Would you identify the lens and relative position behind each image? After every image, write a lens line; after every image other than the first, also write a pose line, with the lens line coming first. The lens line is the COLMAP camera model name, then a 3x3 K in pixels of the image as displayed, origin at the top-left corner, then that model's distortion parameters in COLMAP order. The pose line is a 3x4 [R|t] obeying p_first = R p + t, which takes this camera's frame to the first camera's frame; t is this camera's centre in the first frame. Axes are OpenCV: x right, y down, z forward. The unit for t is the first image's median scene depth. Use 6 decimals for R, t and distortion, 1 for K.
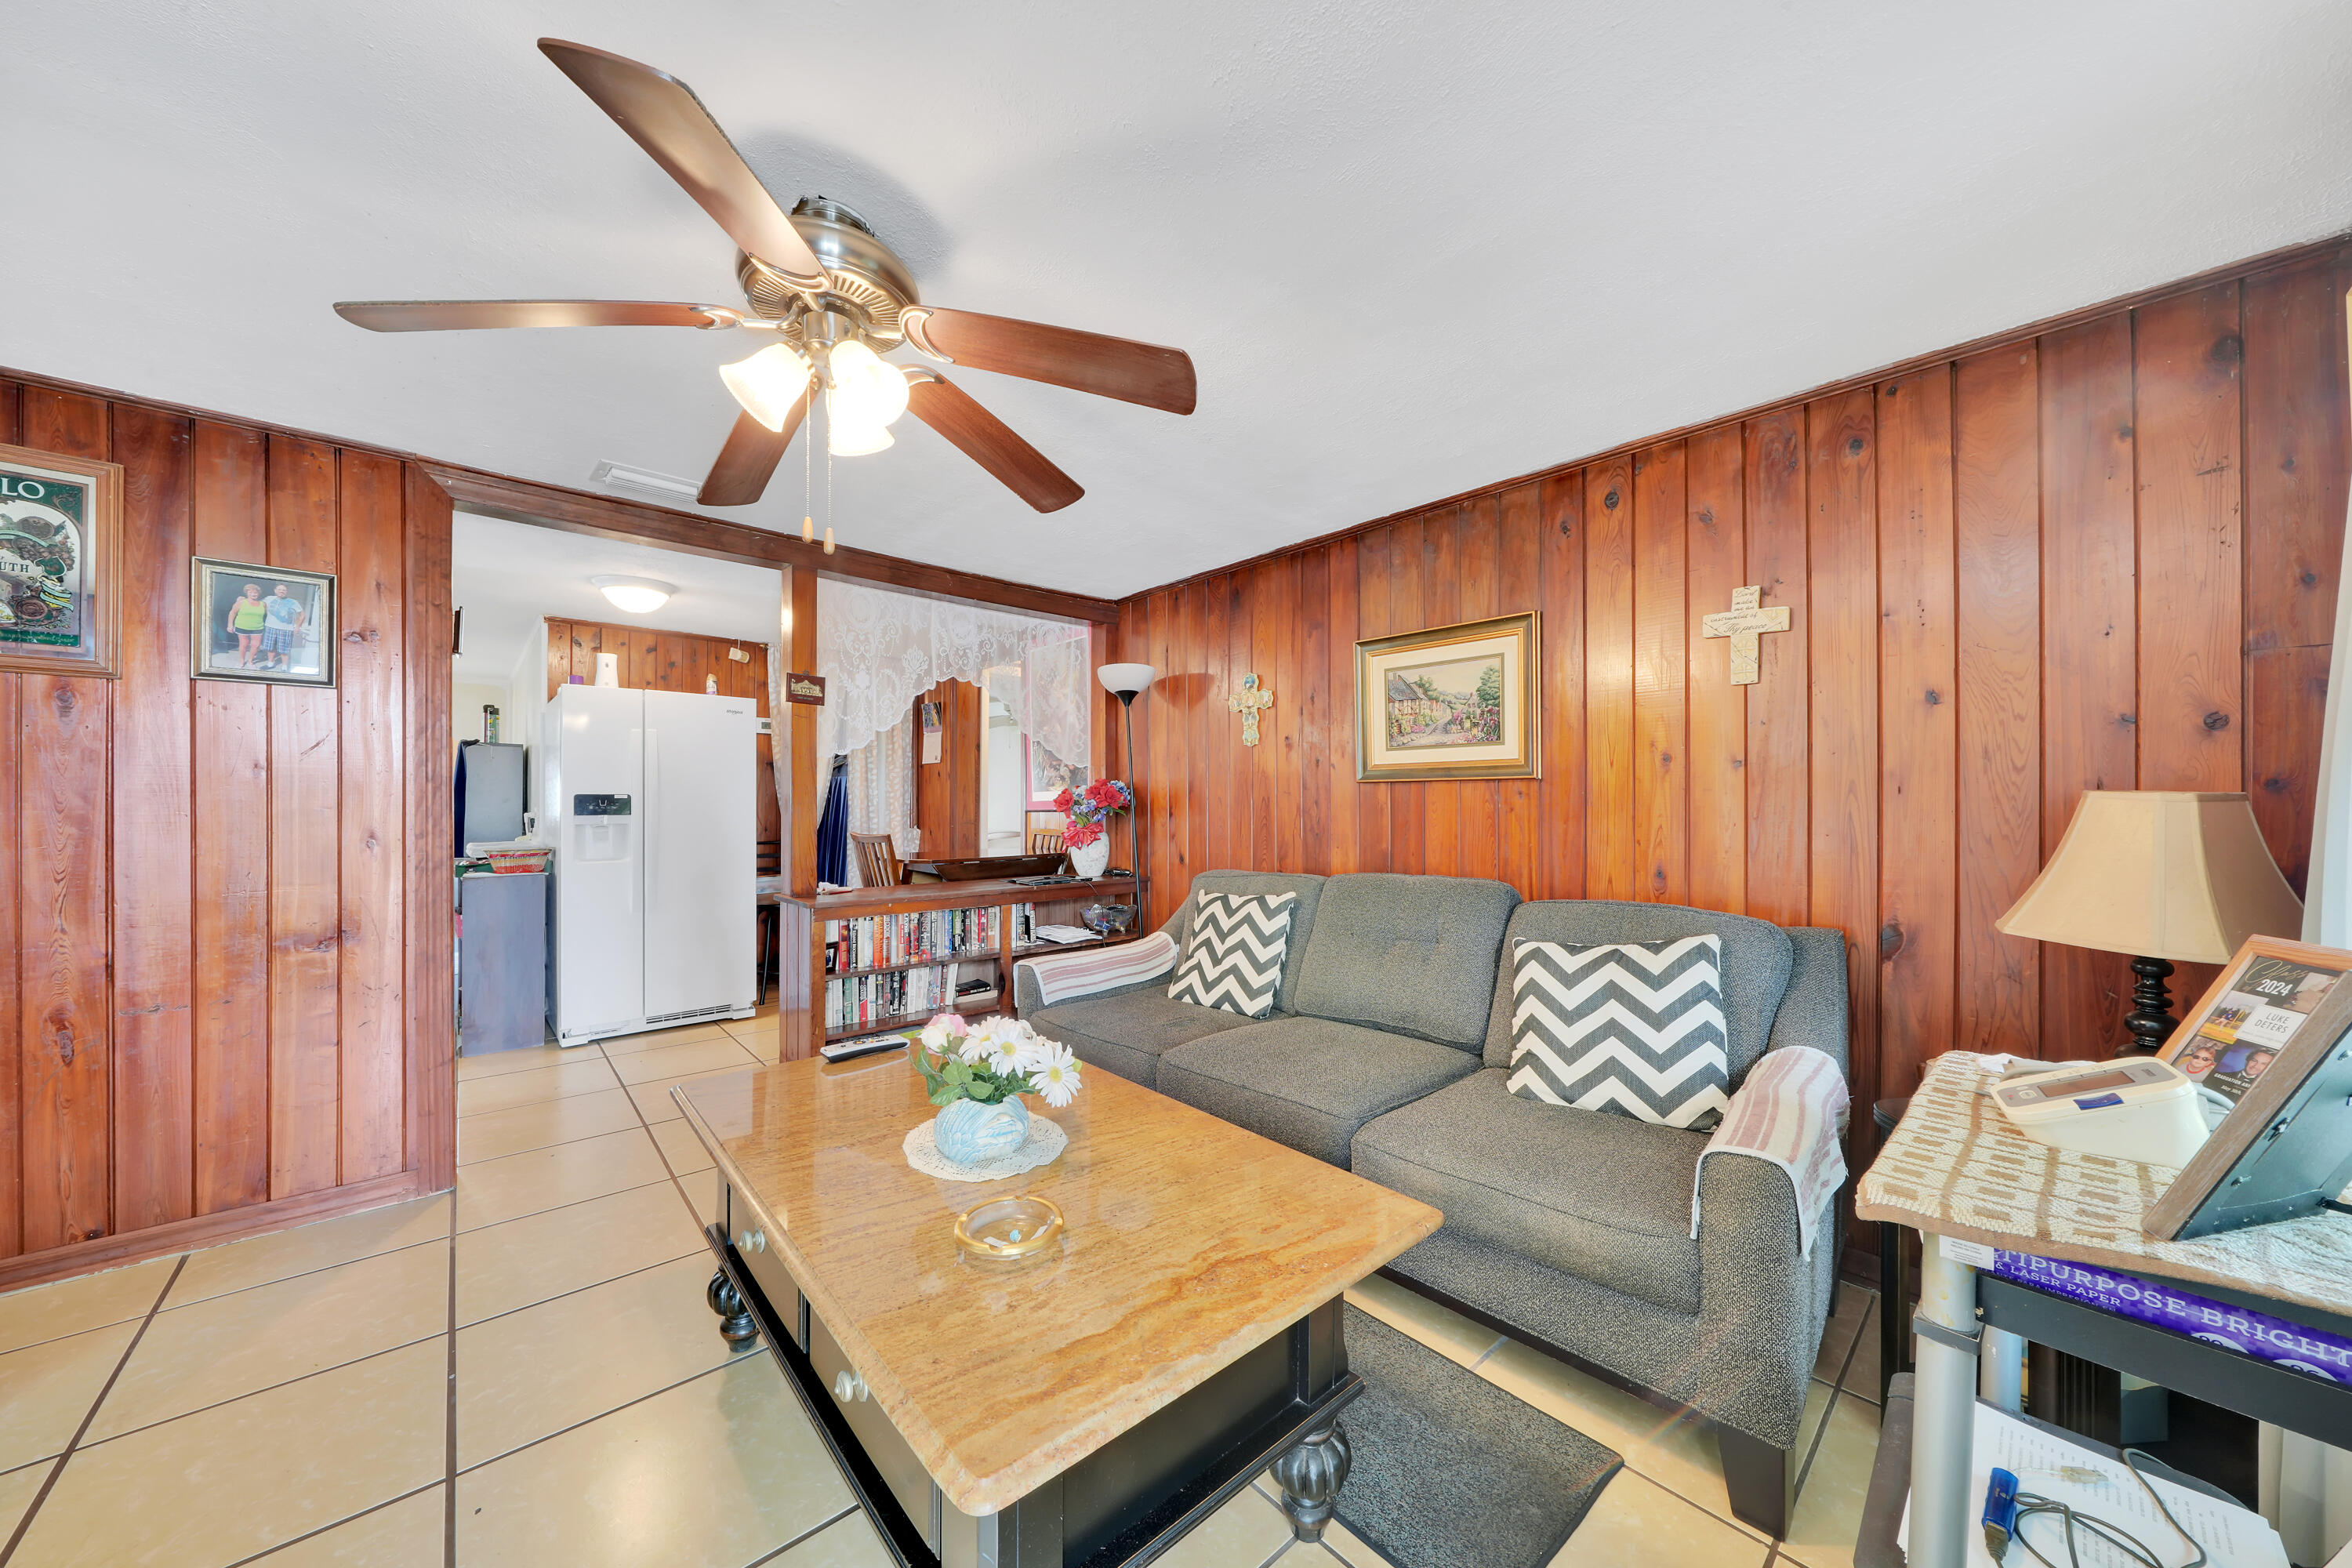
lens RADIAL K [[808.1, 0, 1162.7], [0, 808.1, 796.1], [0, 0, 1]] dist [-0.010037, -0.000068]
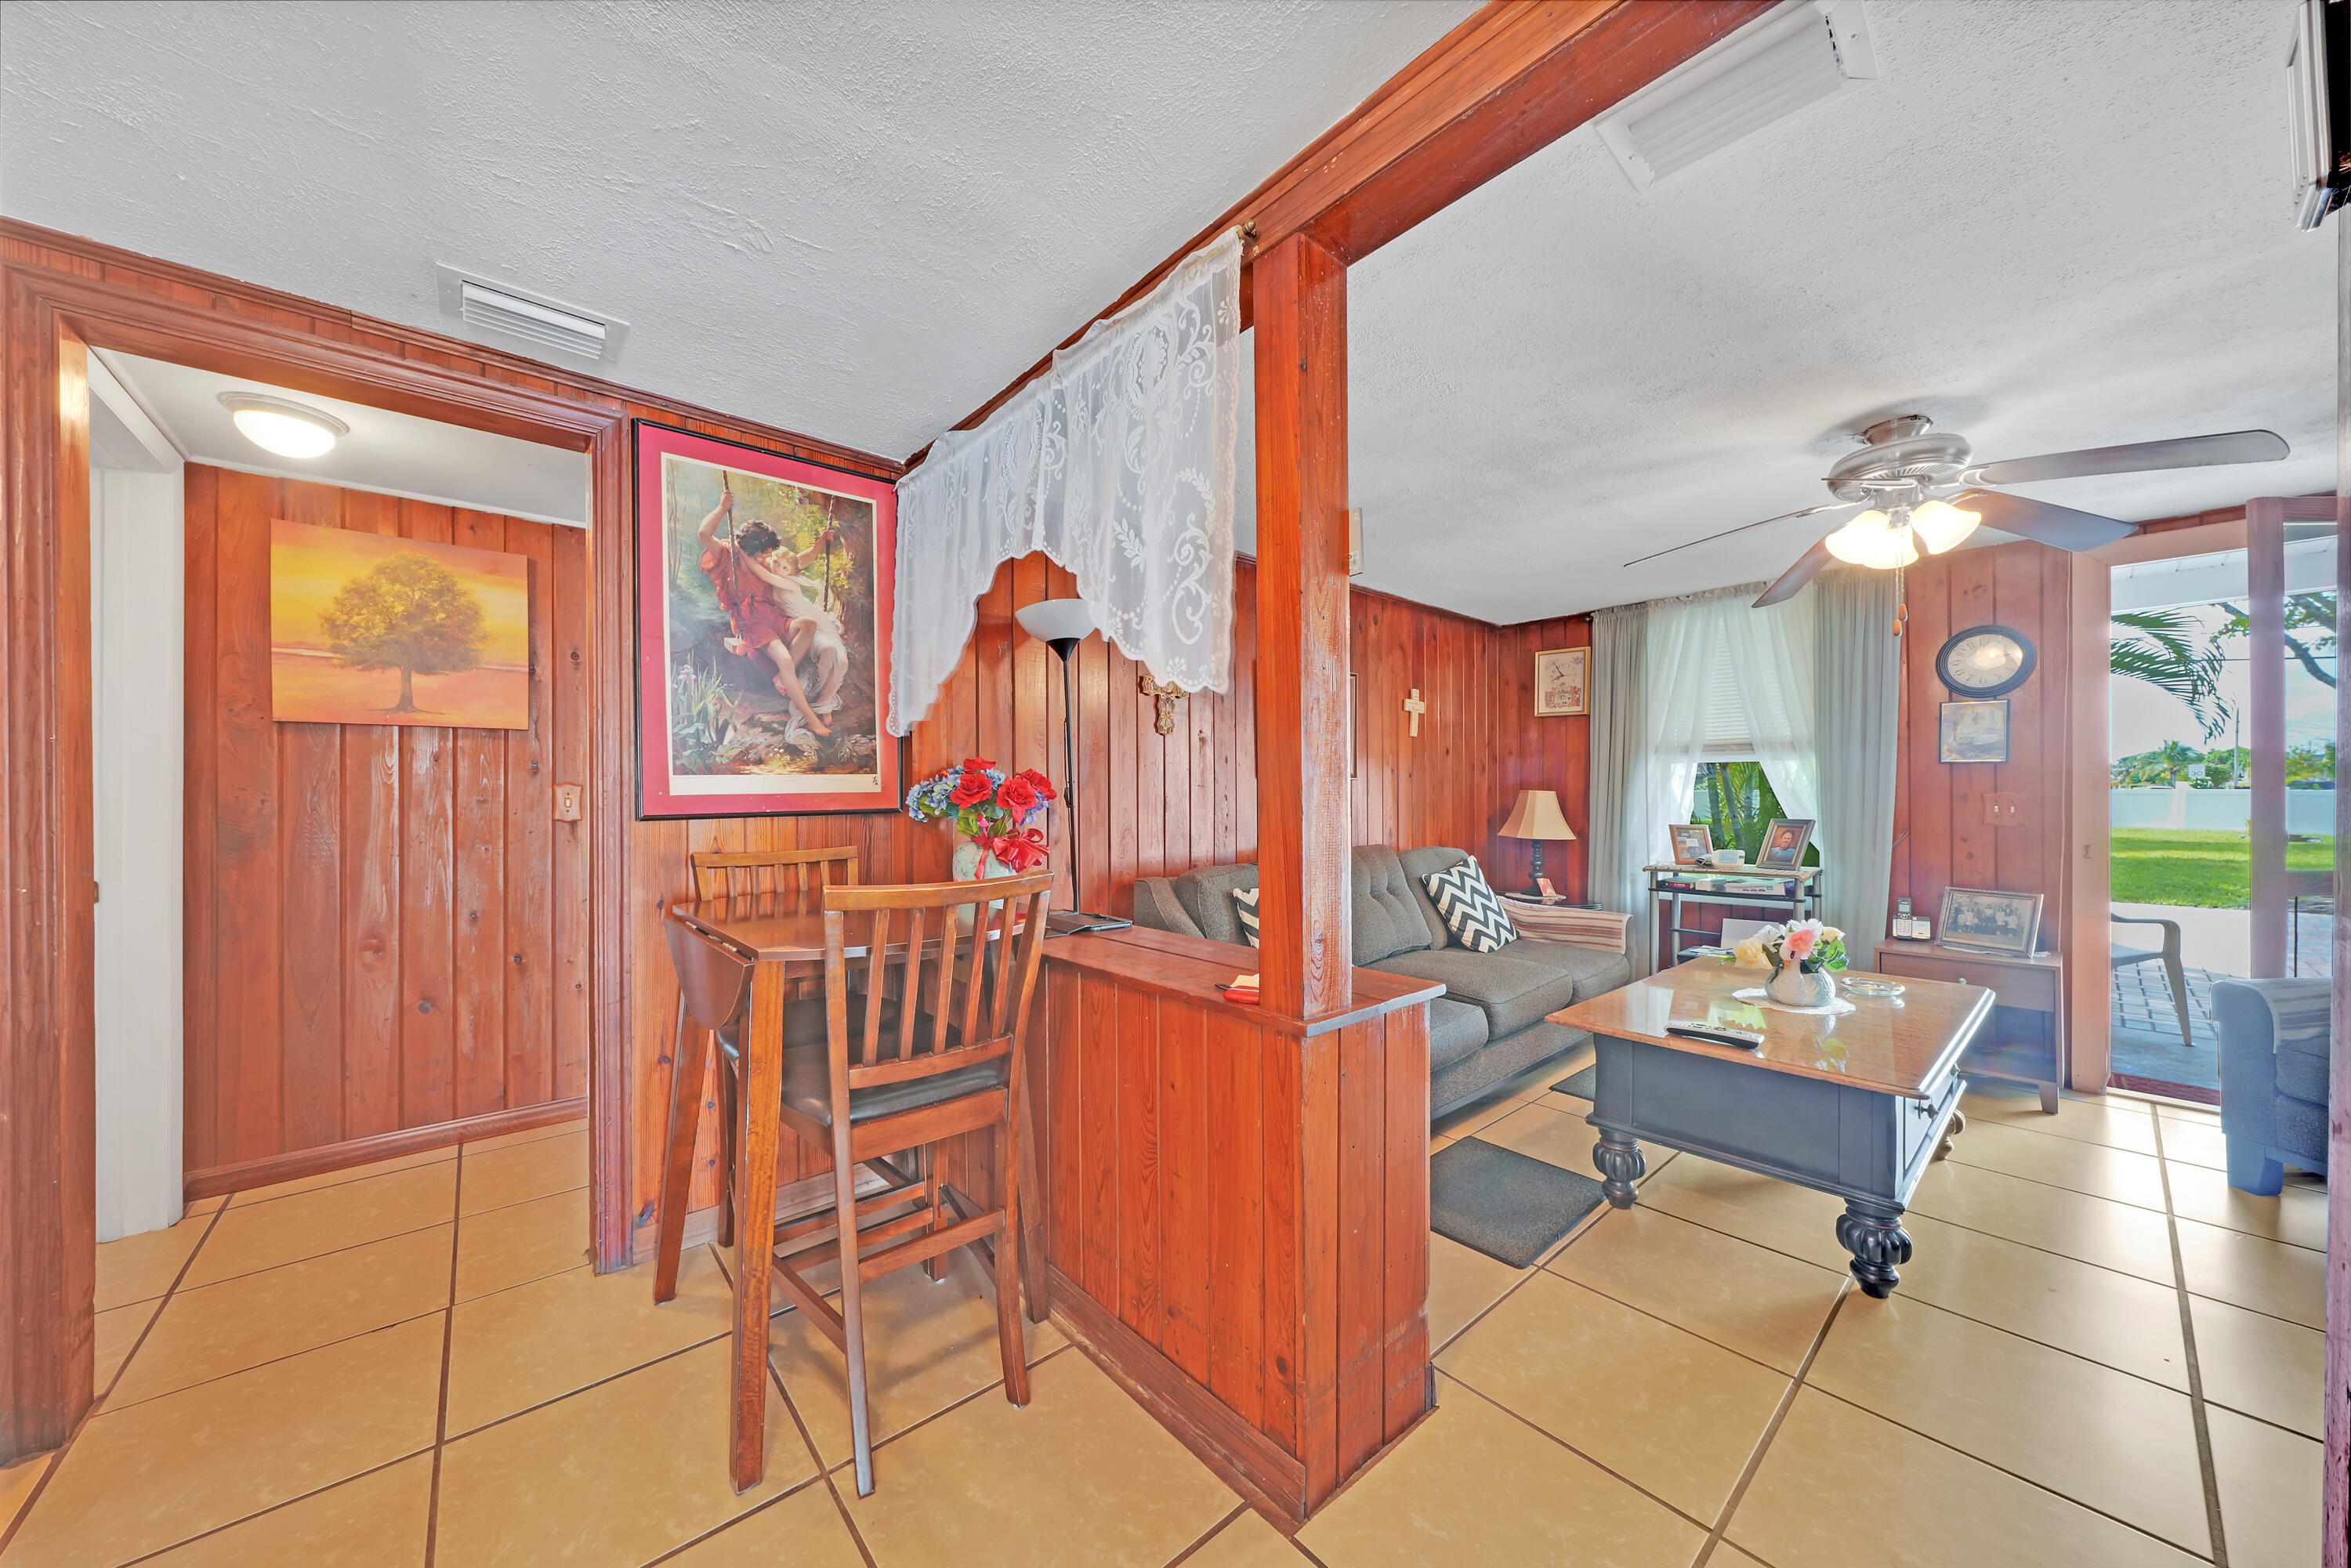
lens RADIAL K [[807.7, 0, 1162.2], [0, 807.7, 796.1], [0, 0, 1]] dist [-0.010037, -0.000068]
pose [[0.012819, 0.002985, 0.999913, -1.017330], [-0.000060, 0.999996, -0.002984, 0.013417], [-0.999918, -0.000022, 0.012819, 1.235253]]
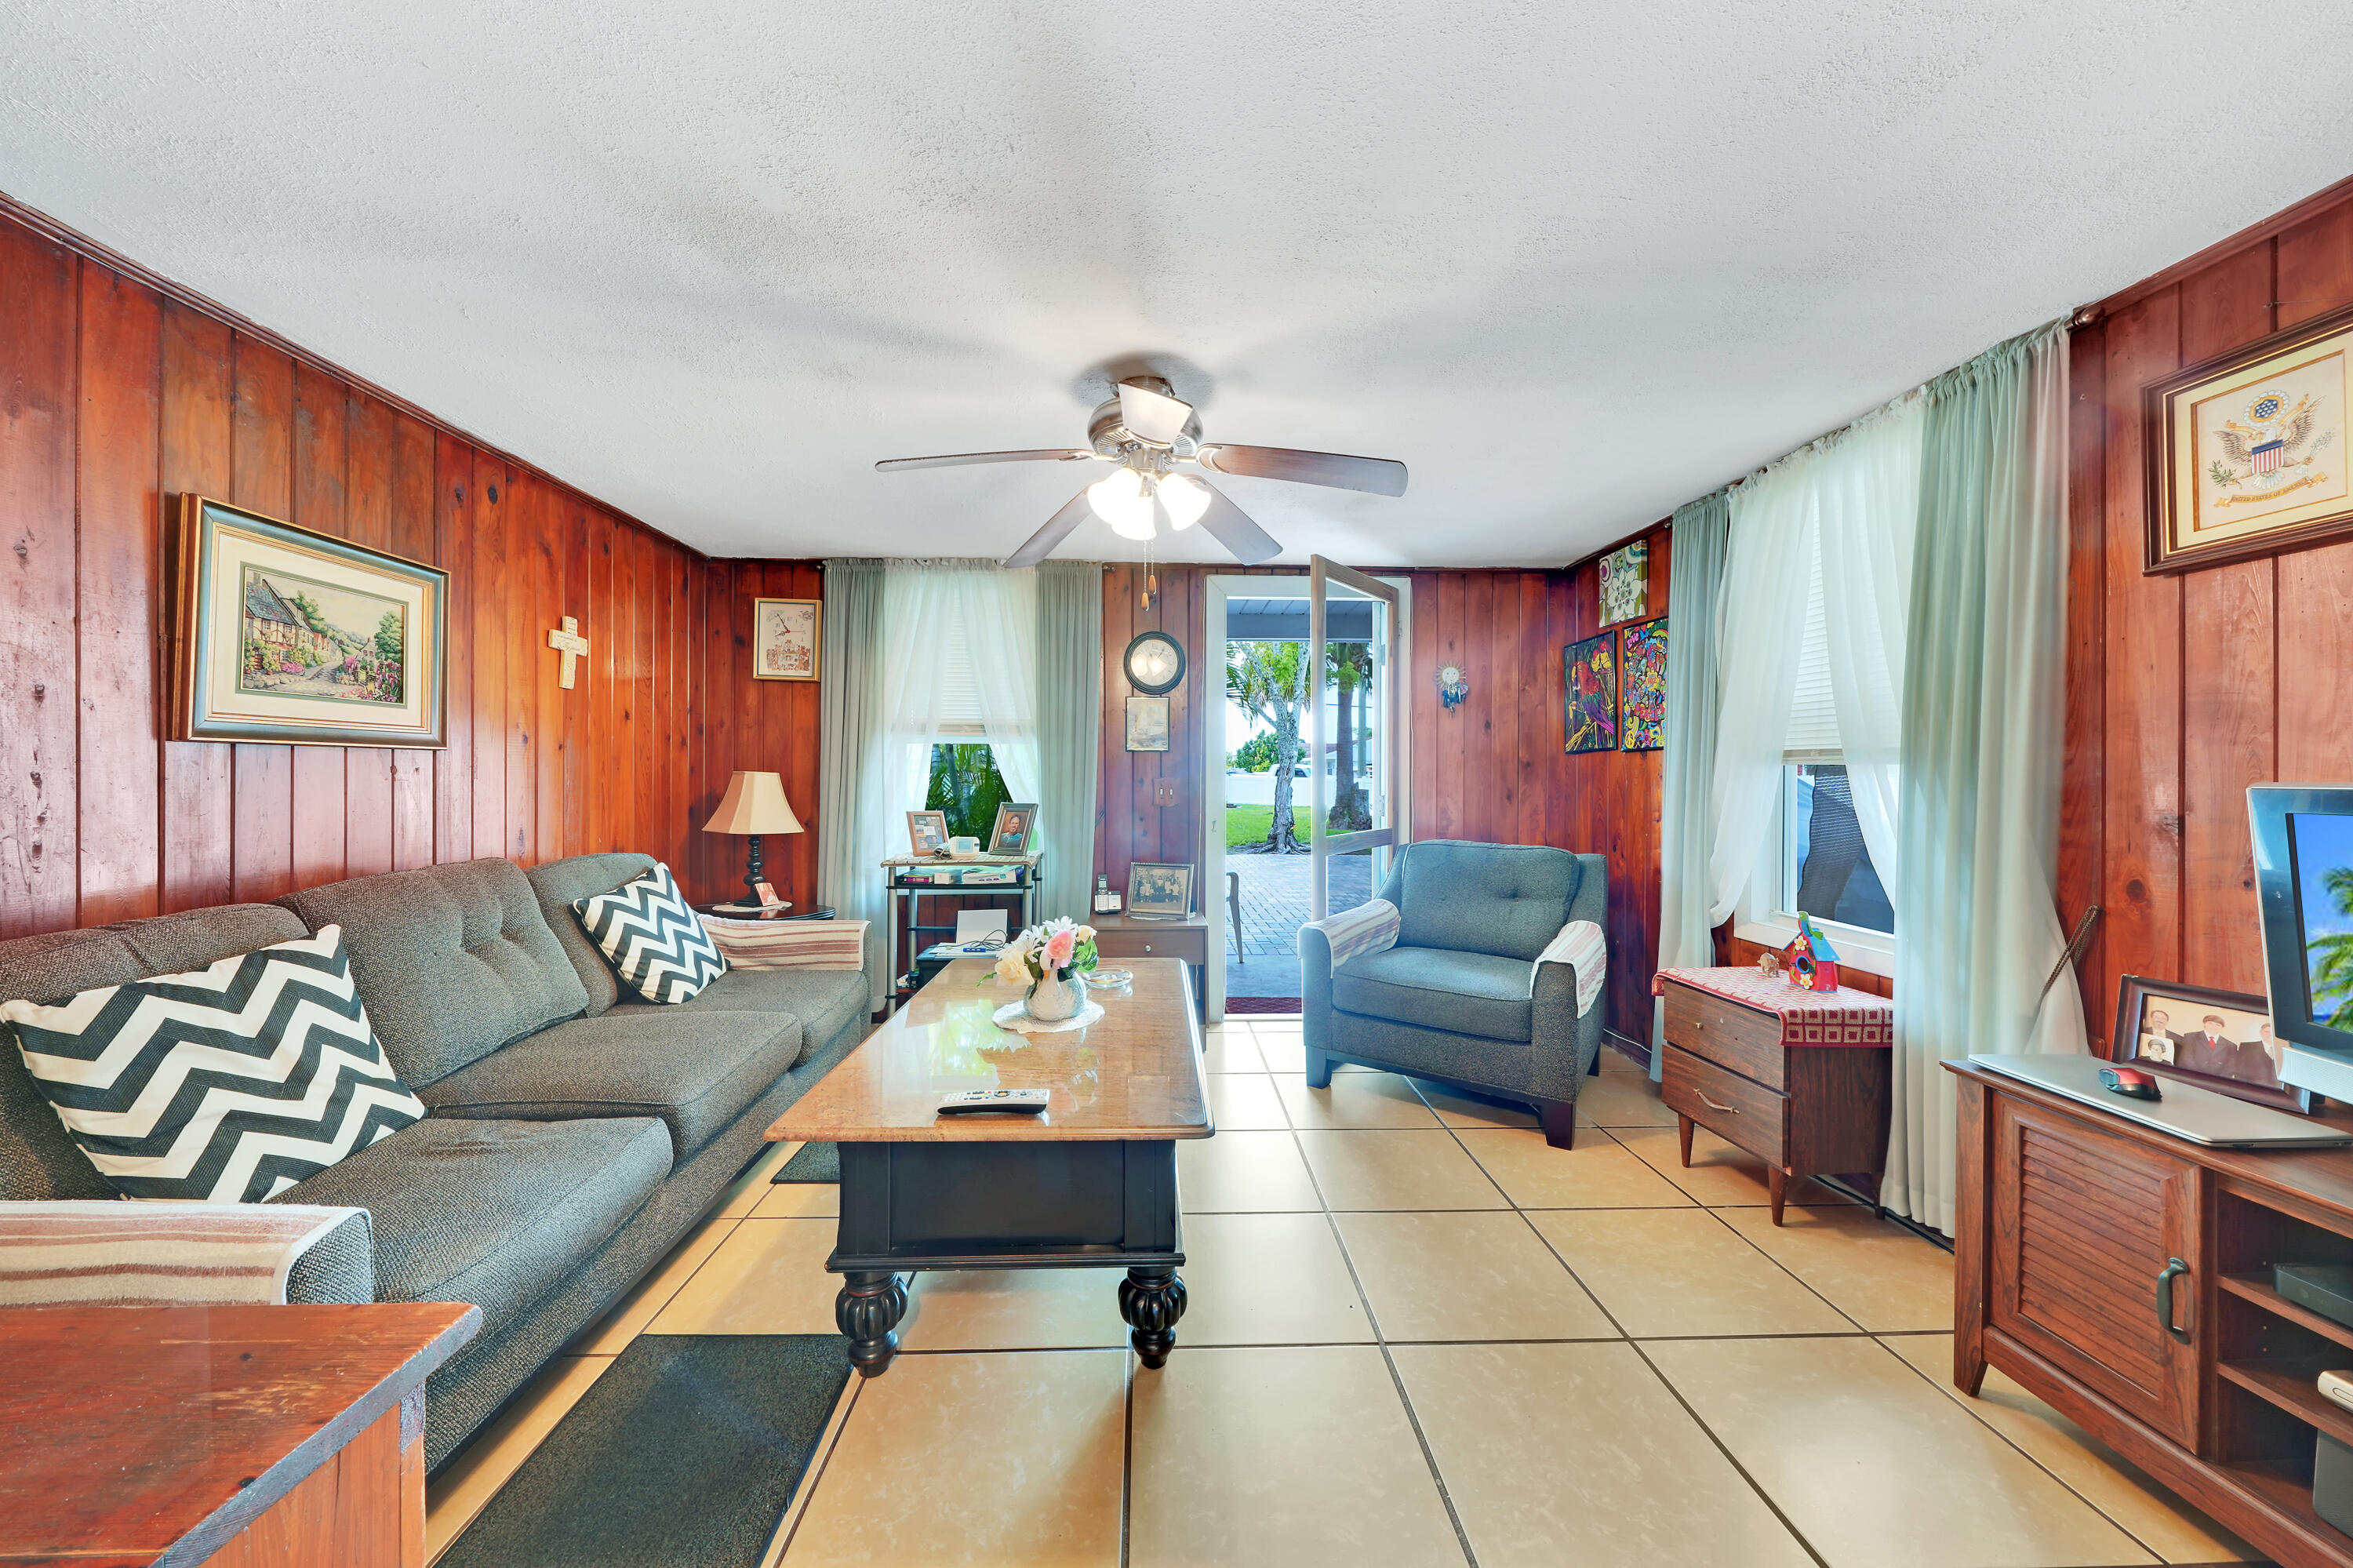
lens RADIAL K [[828.8, 0, 1176.3], [0, 828.8, 779.1], [0, 0, 1]] dist [-0.010498, 0.000142]
pose [[-0.777148, 0.001106, 0.629317, -0.722902], [-0.001556, 0.999992, -0.003678, 0.012414], [-0.629316, -0.003837, -0.777140, 1.097640]]
